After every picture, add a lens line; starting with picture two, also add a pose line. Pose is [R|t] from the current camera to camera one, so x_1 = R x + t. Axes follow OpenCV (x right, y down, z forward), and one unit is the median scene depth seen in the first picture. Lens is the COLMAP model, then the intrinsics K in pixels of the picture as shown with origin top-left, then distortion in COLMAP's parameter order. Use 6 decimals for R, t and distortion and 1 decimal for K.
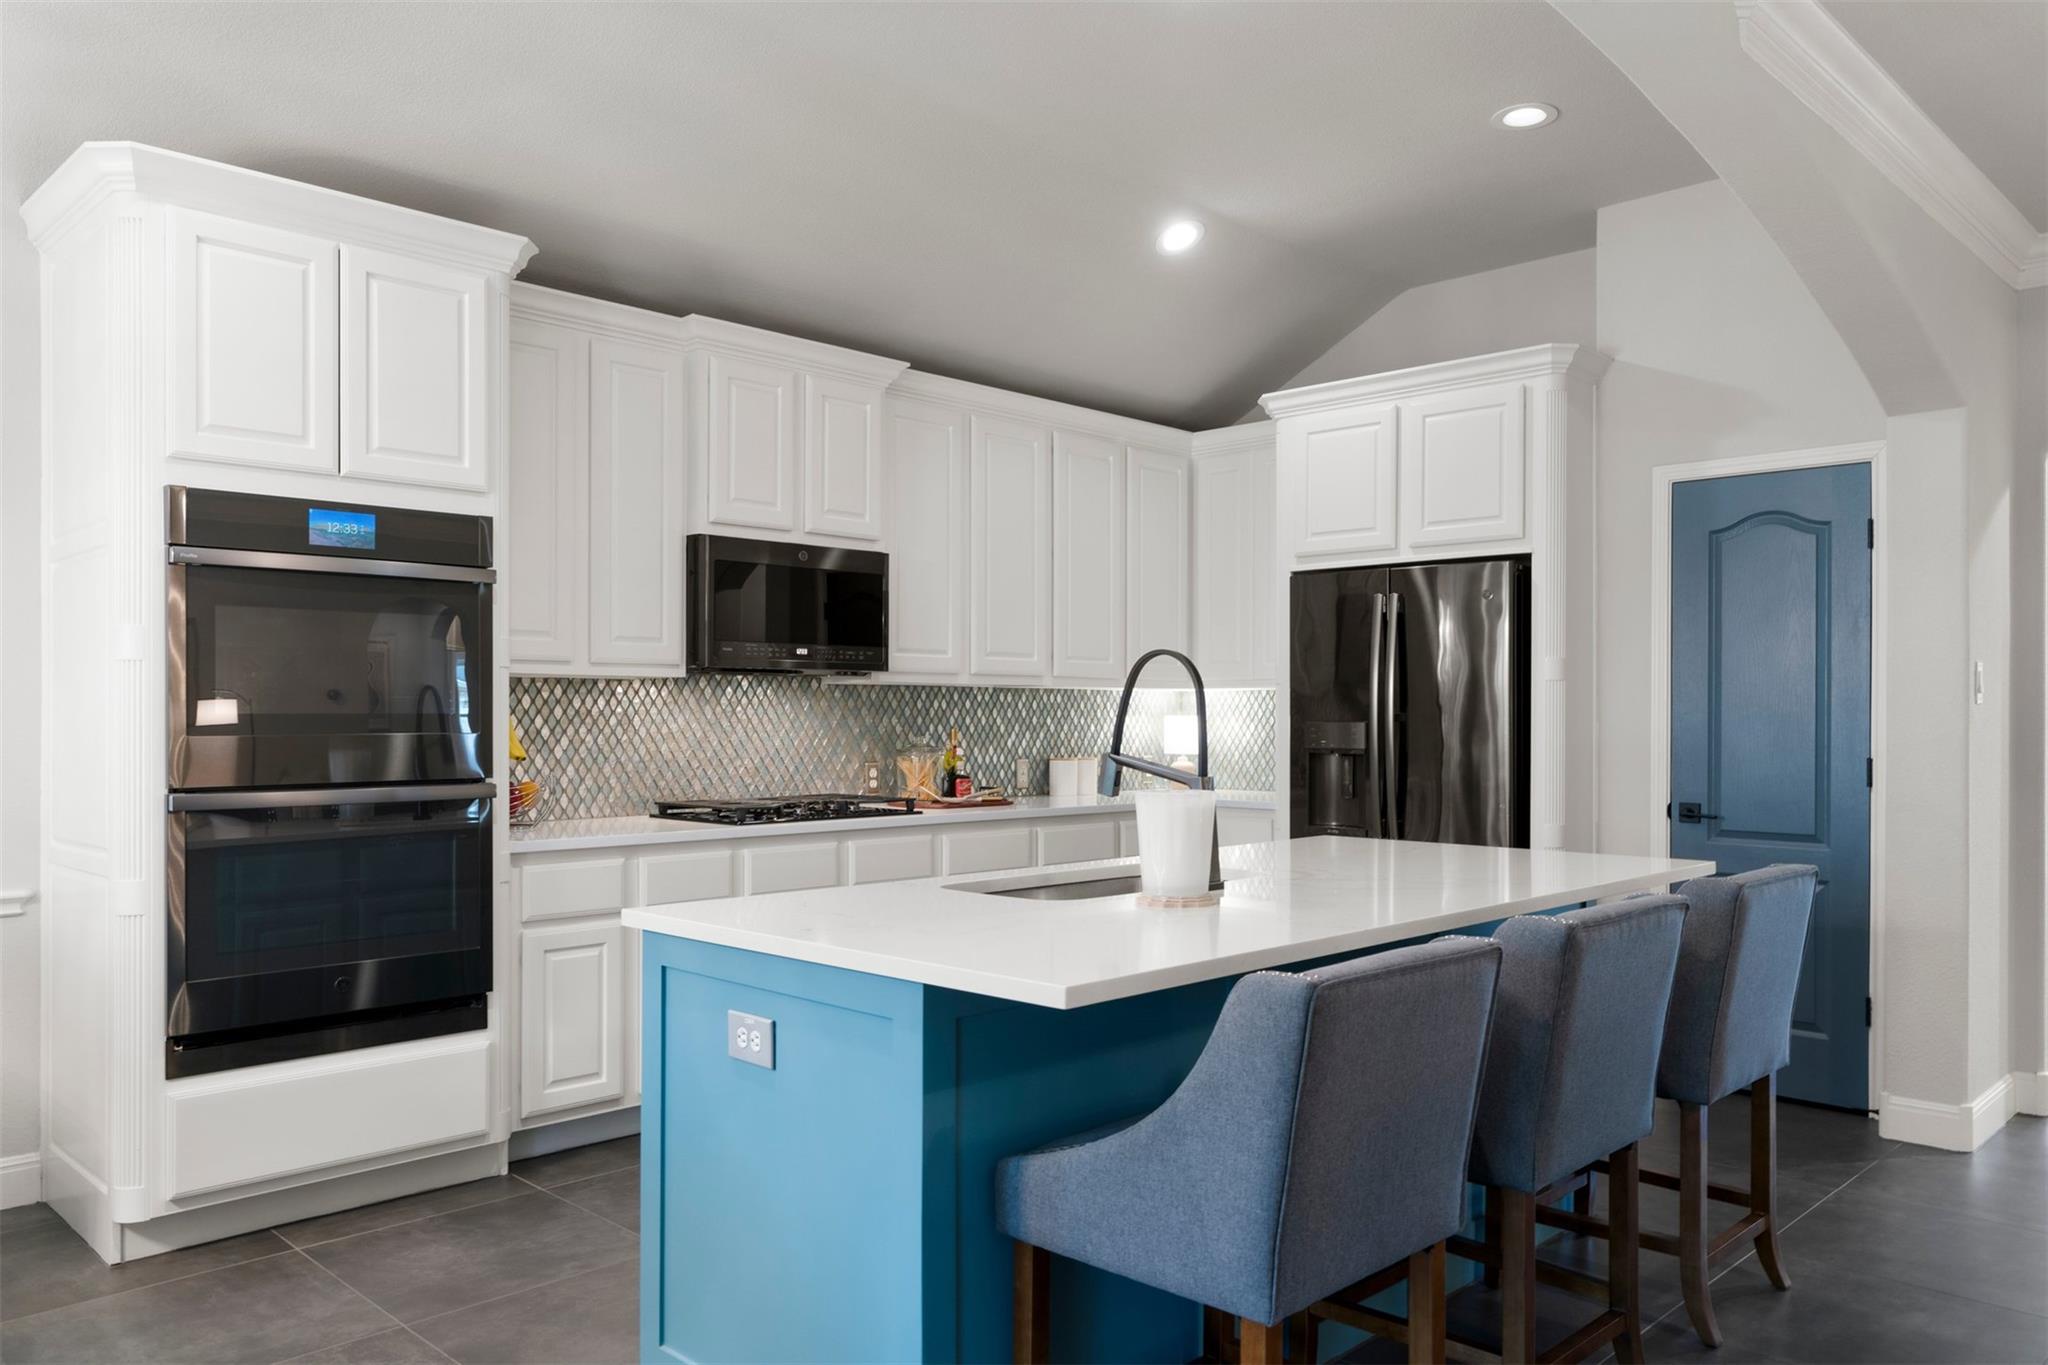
lens RADIAL K [[1470.5, 0, 1019.6], [0, 1470.5, 700.3], [0, 0, 1]] dist [0.001912, 0.007855]
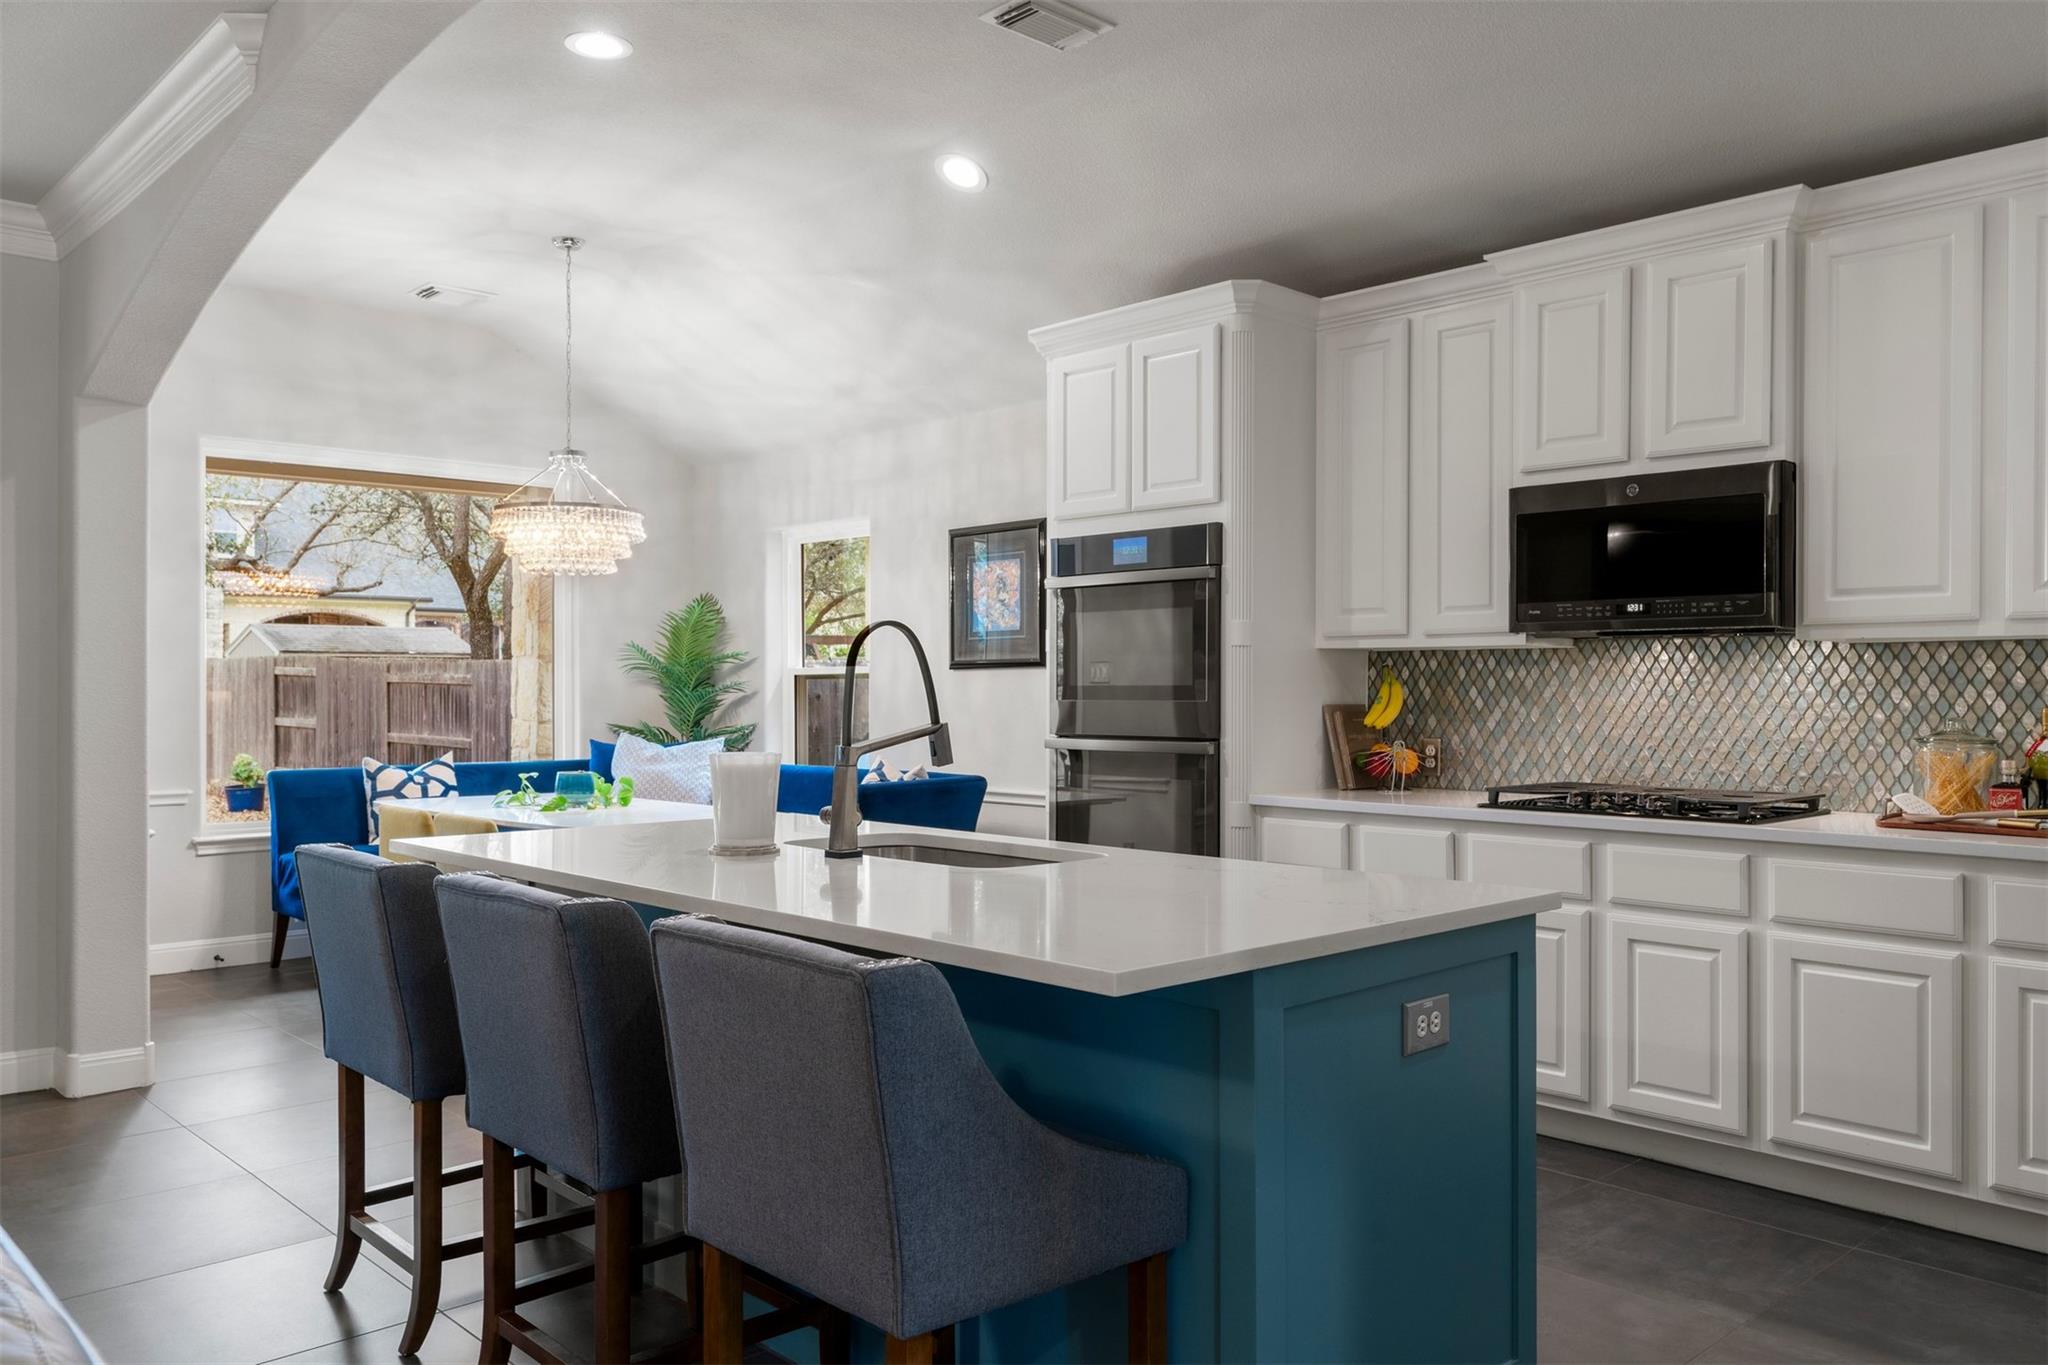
lens RADIAL K [[1509.5, 0, 1036.8], [0, 1509.5, 691.9], [0, 0, 1]] dist [0.005951, 0.001141]
pose [[-0.024308, 0.002391, -0.999702, 0.683142], [0.009218, 0.999955, 0.002167, 0.008284], [0.999662, -0.009162, -0.024329, 0.679345]]
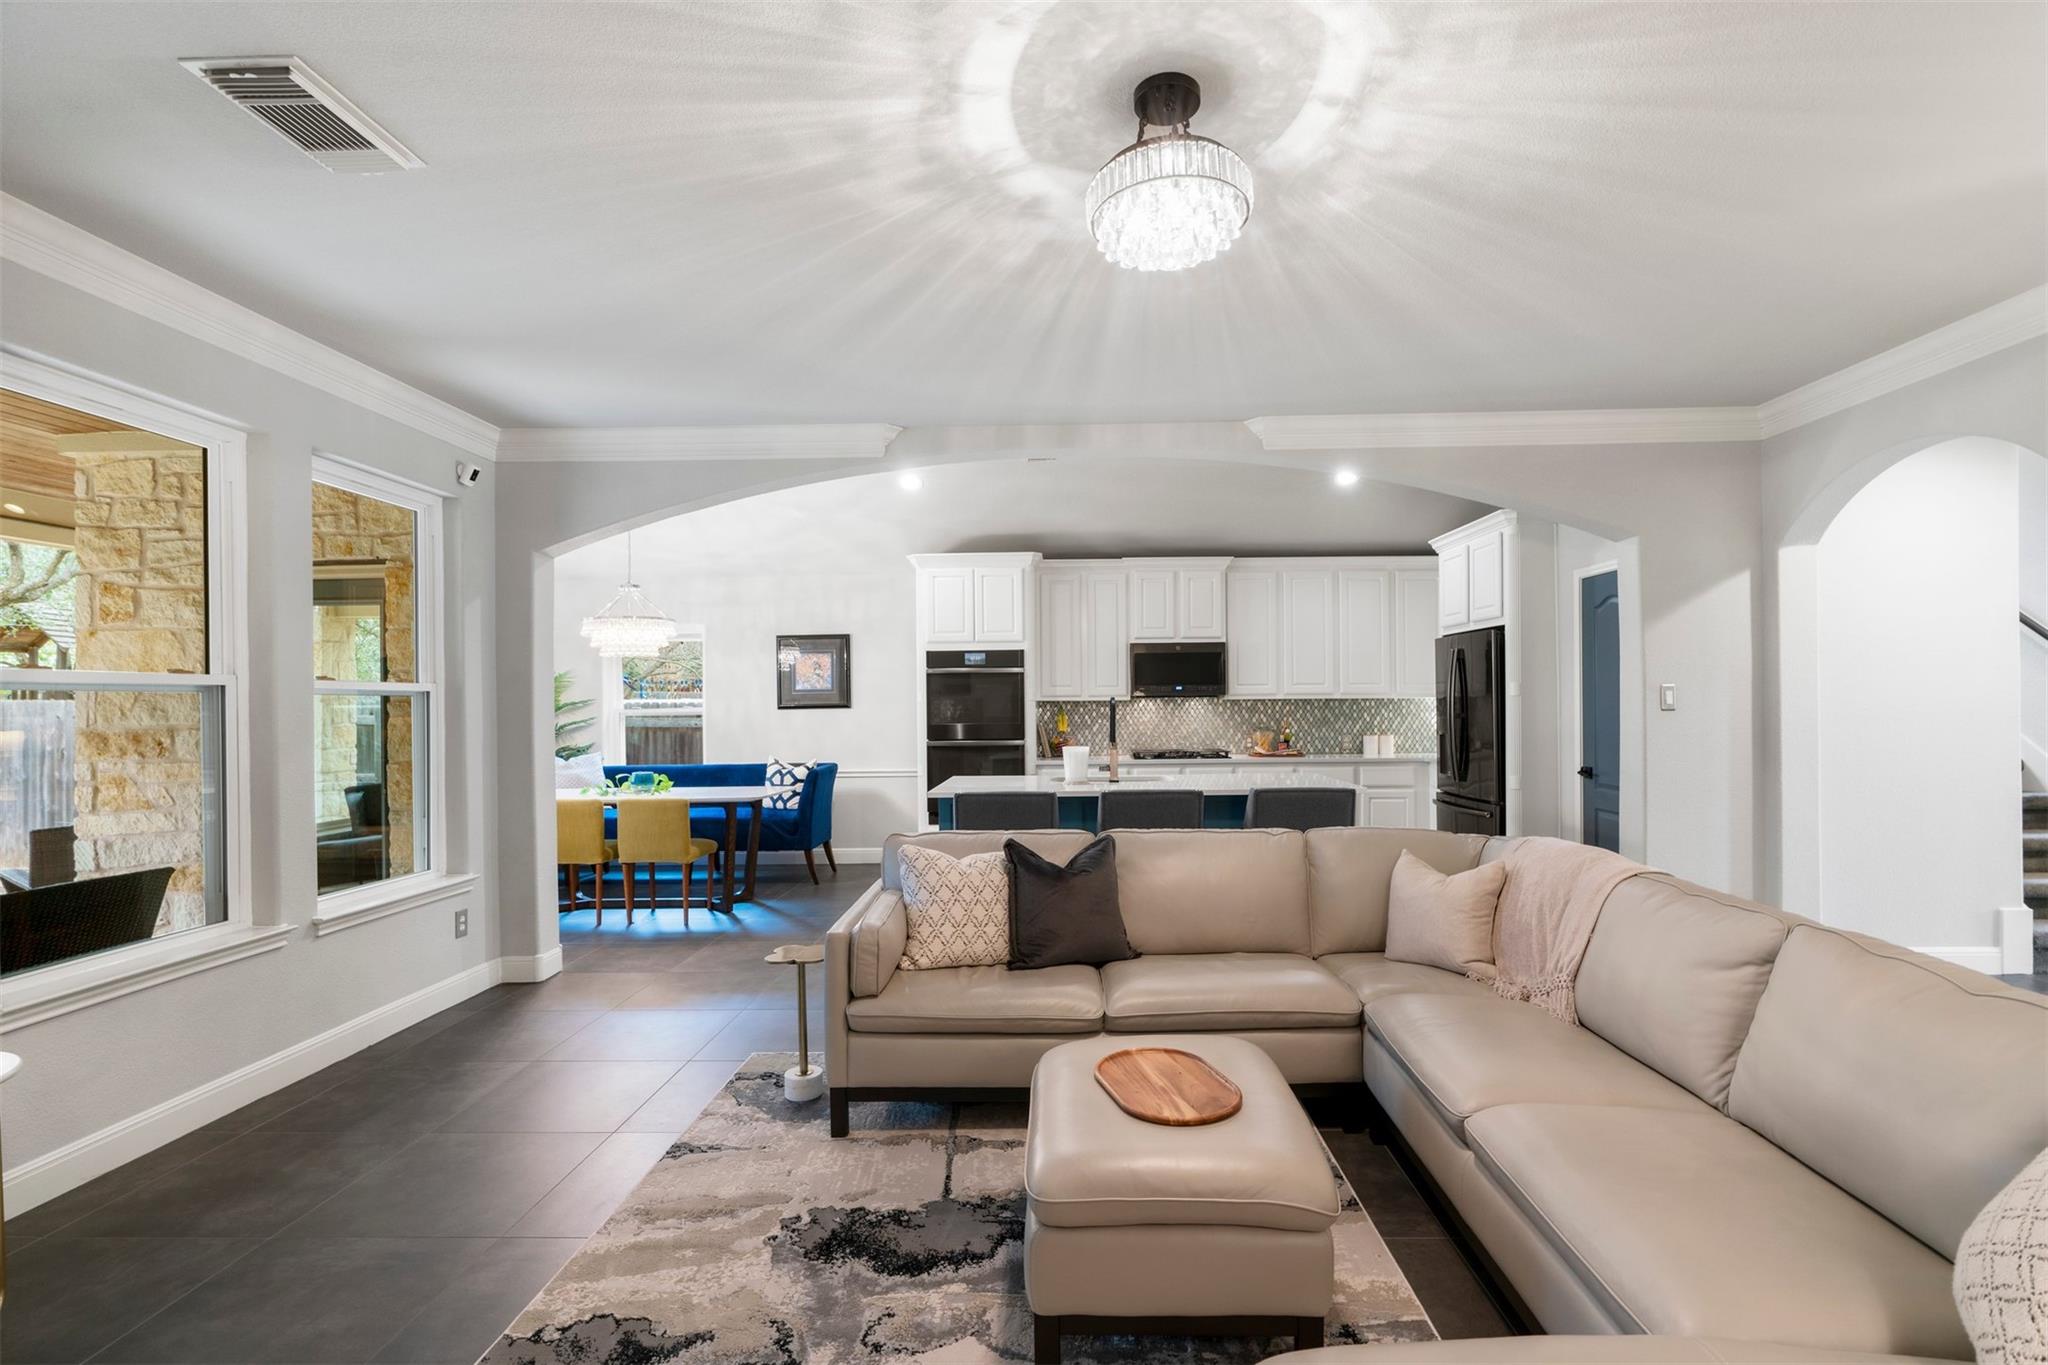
lens RADIAL K [[937.7, 0, 1040.8], [0, 937.7, 705.9], [0, 0, 1]] dist [-0.019302, 0.004882]
pose [[0.682754, -0.005503, -0.730628, 0.797039], [0.018405, 0.999784, 0.009669, -0.022848], [0.730416, -0.020049, 0.682708, -0.198299]]
